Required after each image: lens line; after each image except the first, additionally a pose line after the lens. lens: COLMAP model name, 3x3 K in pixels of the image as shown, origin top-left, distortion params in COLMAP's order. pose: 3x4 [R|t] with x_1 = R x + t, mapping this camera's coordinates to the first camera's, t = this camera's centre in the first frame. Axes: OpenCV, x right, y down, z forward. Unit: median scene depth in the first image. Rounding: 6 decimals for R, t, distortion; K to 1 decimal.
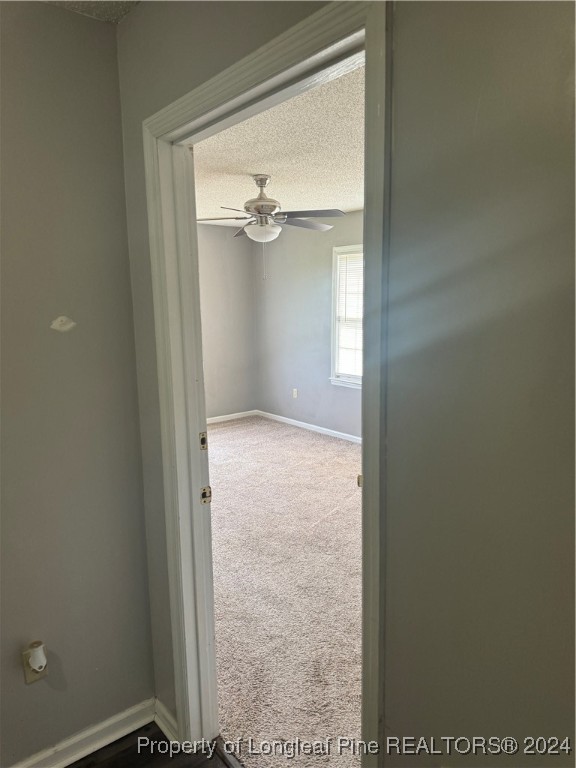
lens RADIAL K [[536.4, 0, 290.0], [0, 536.4, 385.1], [0, 0, 1]] dist [0.002260, -0.014820]
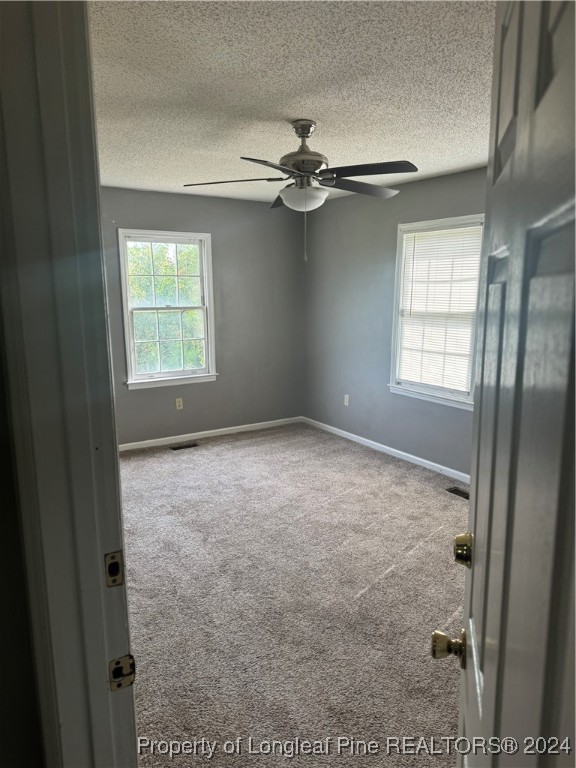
lens RADIAL K [[536.4, 0, 283.7], [0, 536.4, 384.9], [0, 0, 1]] dist [0.002260, -0.014820]
pose [[0.992257, 0.027522, -0.121117, 0.018871], [-0.025475, 0.999506, 0.018418, -0.031294], [0.121565, -0.015190, 0.992467, 0.222681]]
